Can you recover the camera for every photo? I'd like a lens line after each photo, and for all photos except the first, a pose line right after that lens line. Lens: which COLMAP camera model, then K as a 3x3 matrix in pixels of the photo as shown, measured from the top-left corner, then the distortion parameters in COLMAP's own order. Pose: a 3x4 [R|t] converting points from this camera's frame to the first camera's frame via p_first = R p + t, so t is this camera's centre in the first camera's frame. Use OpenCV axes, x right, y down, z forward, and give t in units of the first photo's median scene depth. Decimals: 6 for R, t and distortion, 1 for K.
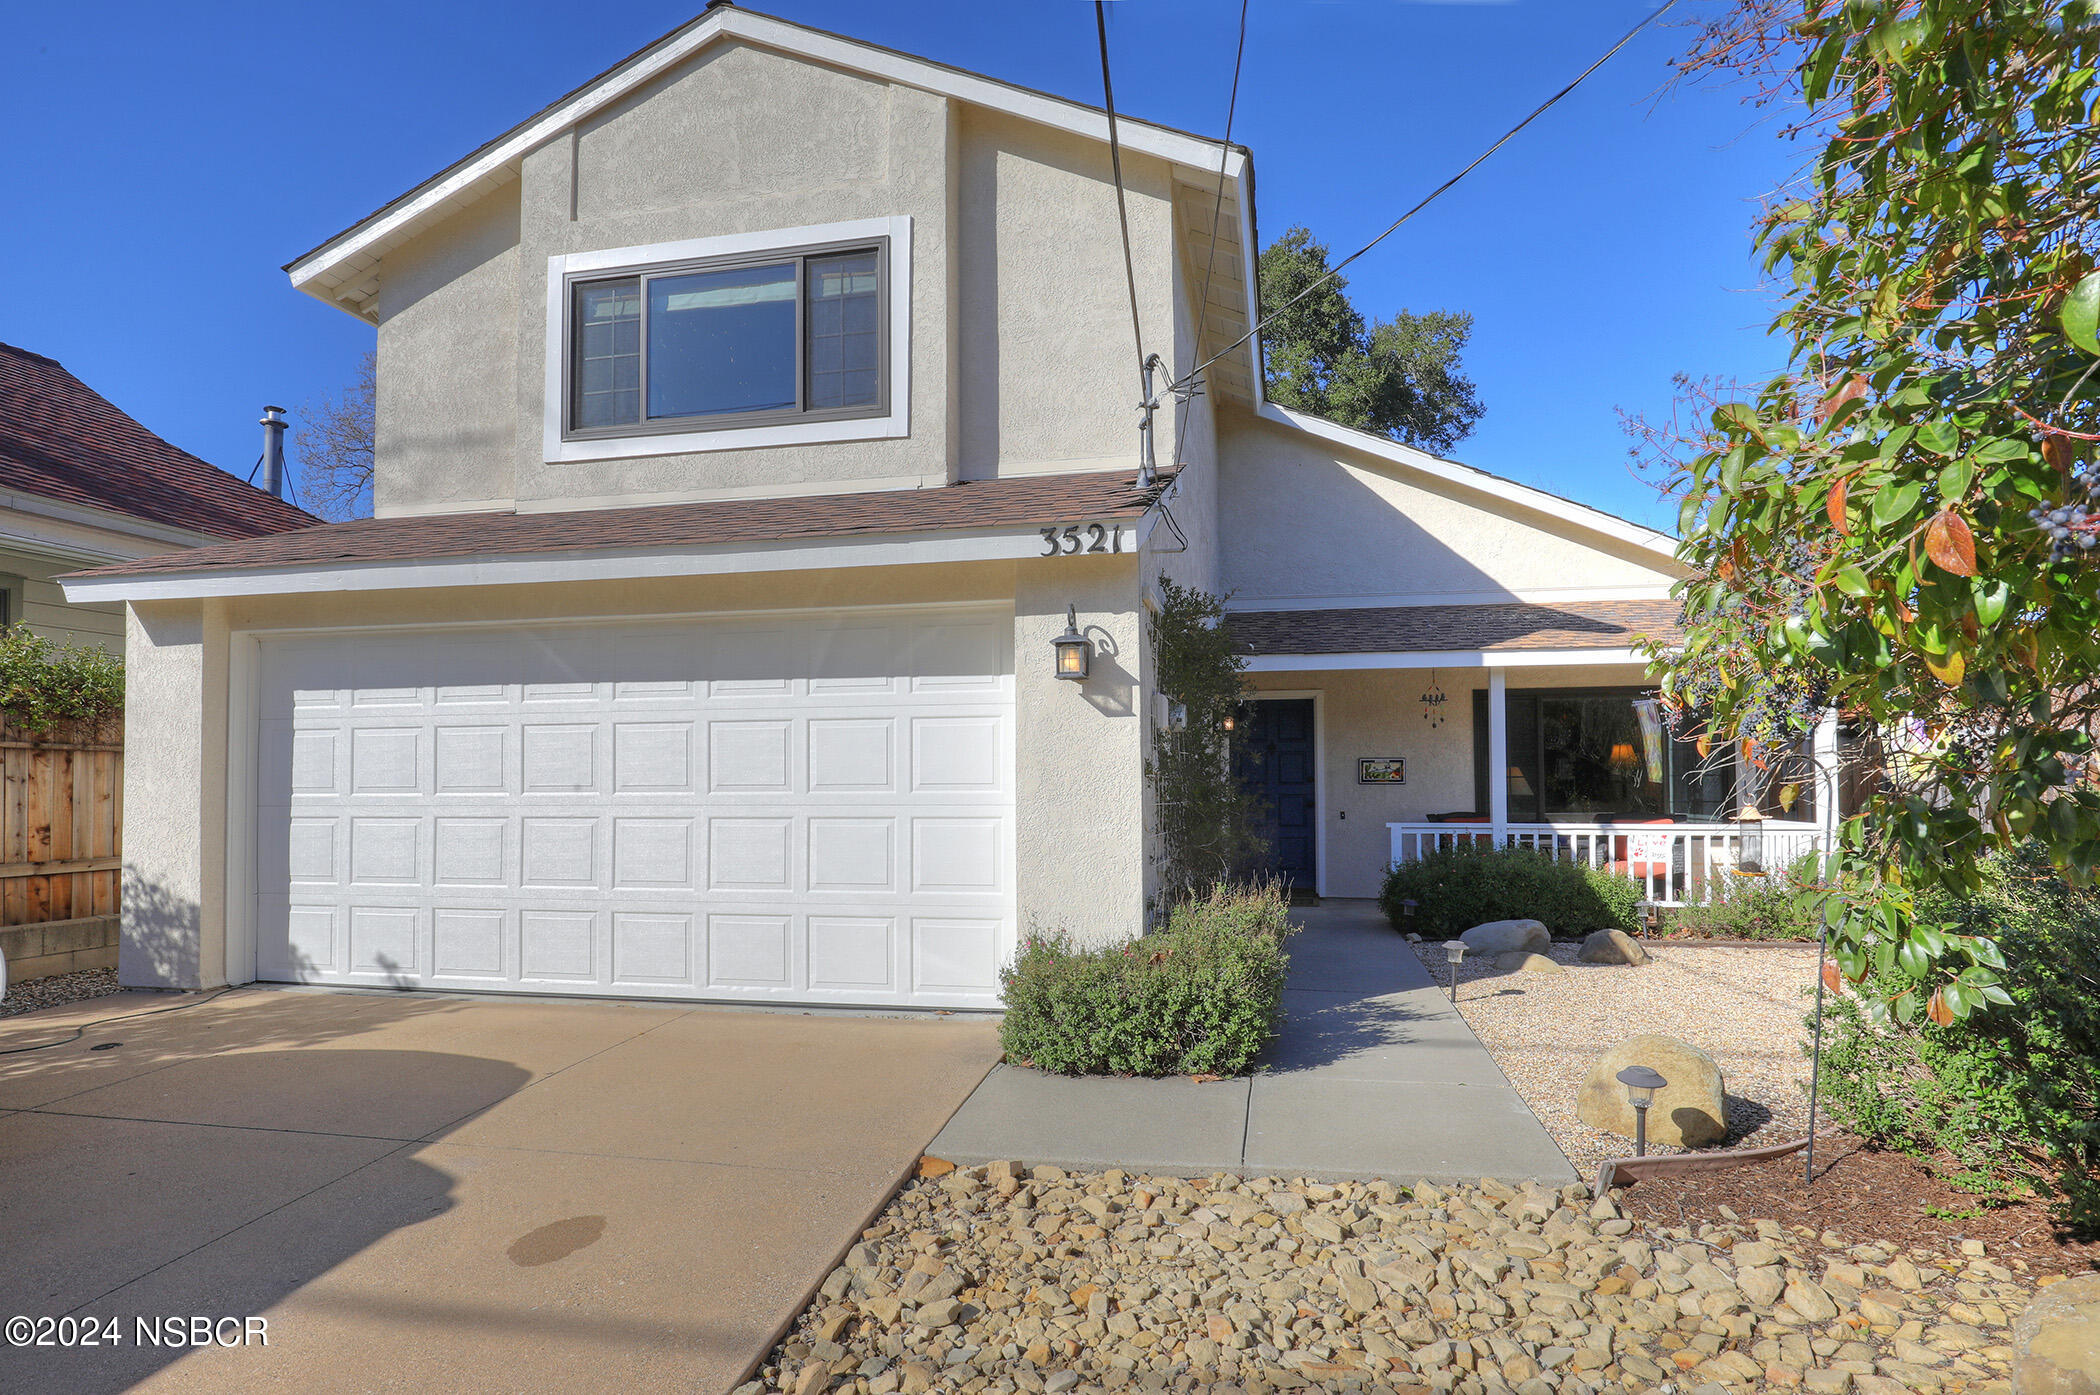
lens RADIAL K [[1101.7, 0, 1048.2], [0, 1101.7, 701.9], [0, 0, 1]] dist [-0.027566, 0.000805]
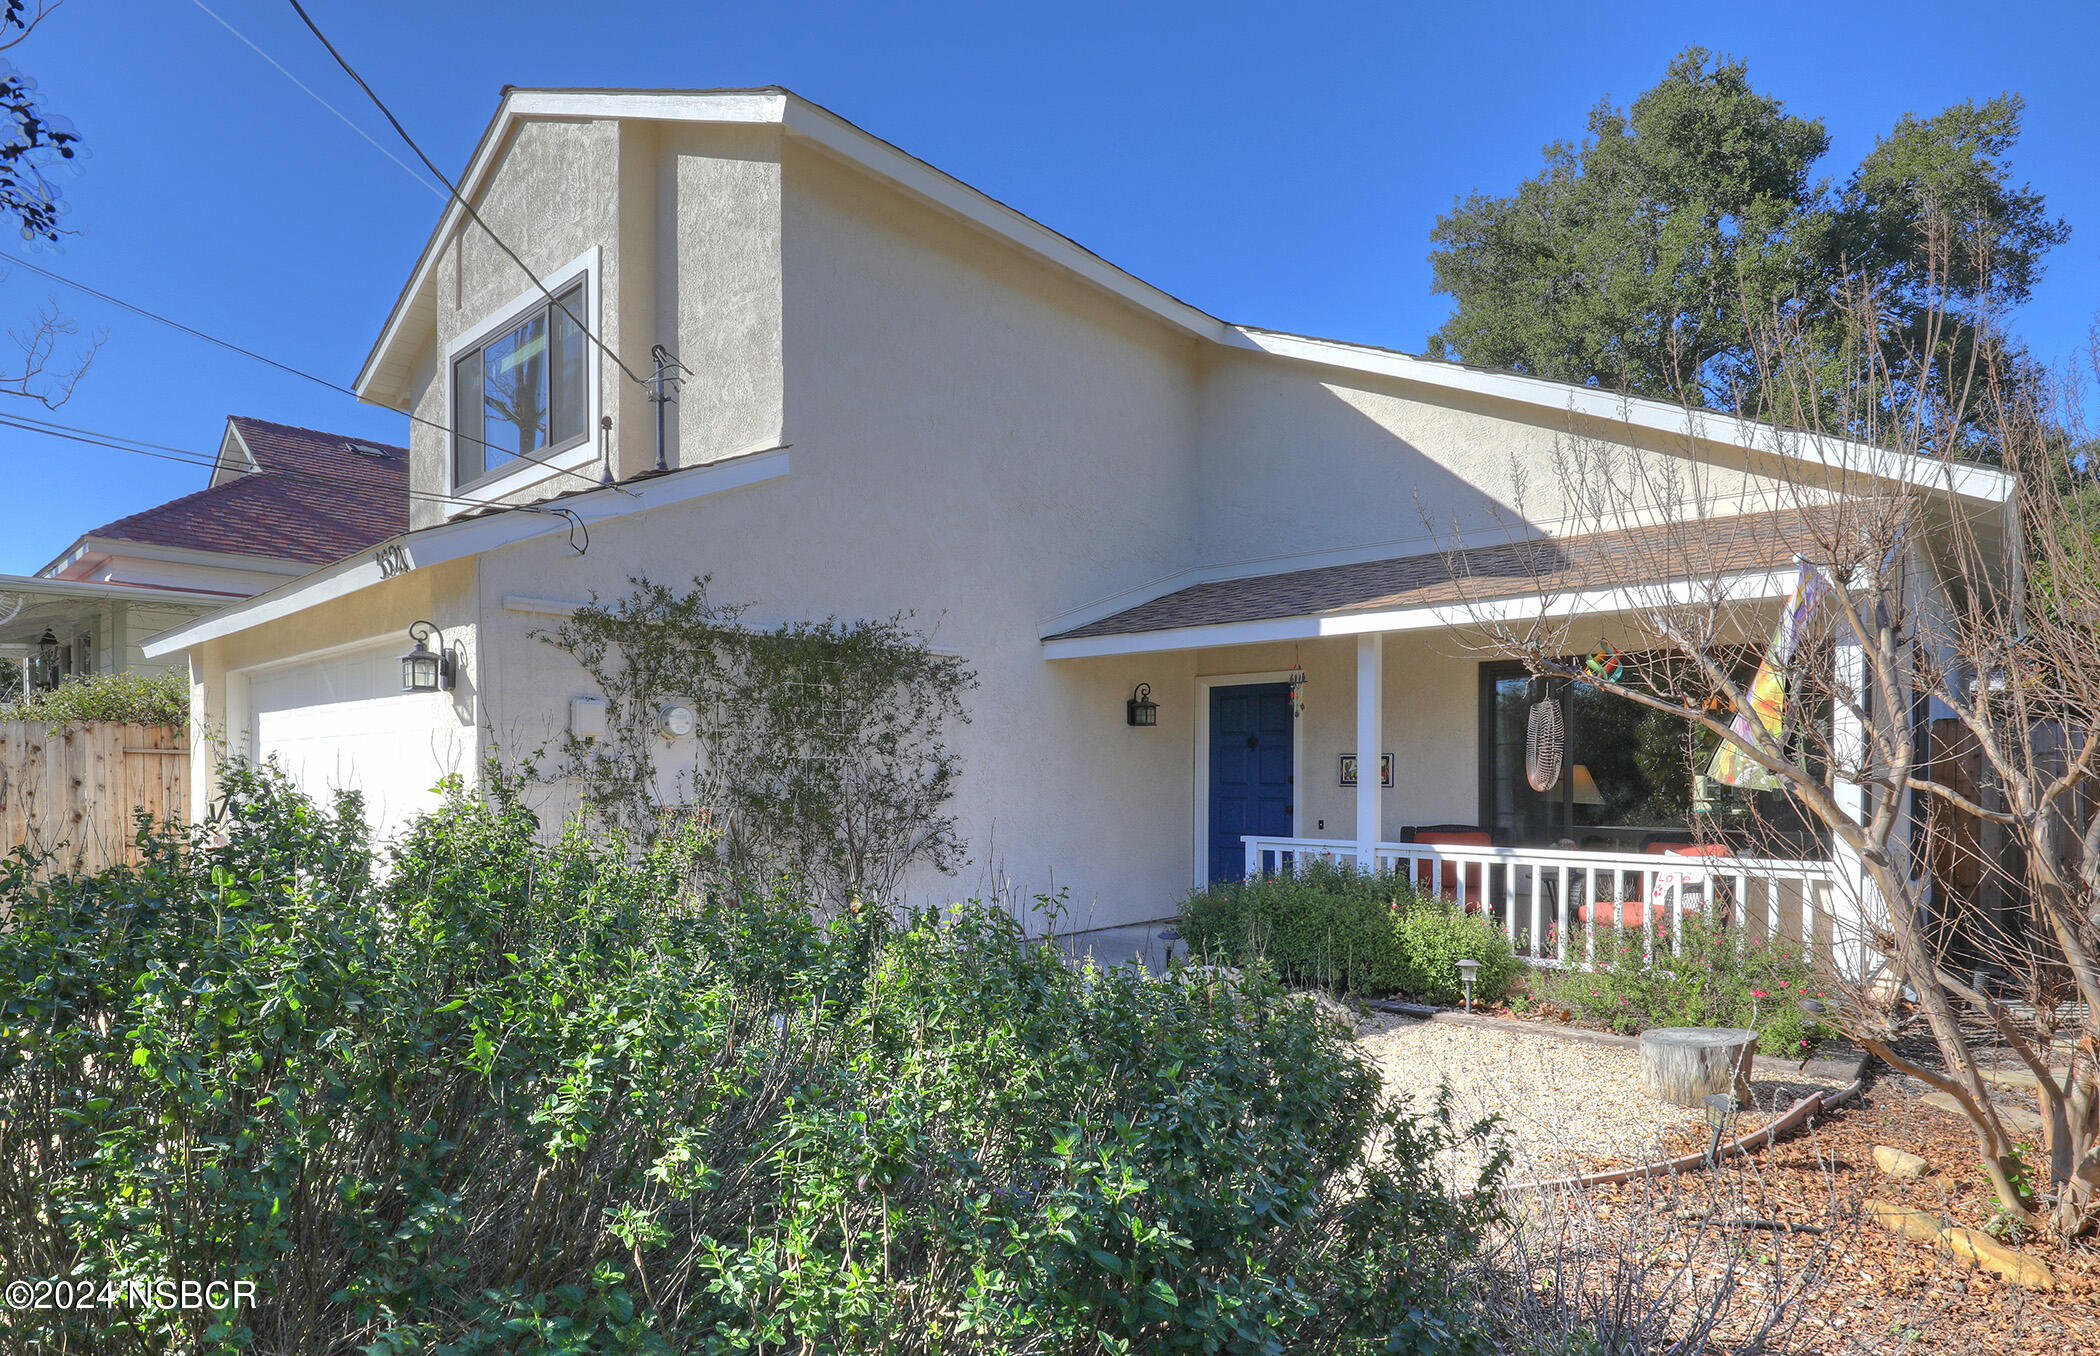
lens RADIAL K [[1113.0, 0, 1031.5], [0, 1113.0, 745.6], [0, 0, 1]] dist [-0.025607, -0.000583]
pose [[0.850575, -0.006248, -0.525817, 0.773546], [0.034849, 0.998401, 0.044509, 0.002873], [0.524698, -0.056182, 0.849433, 0.287186]]
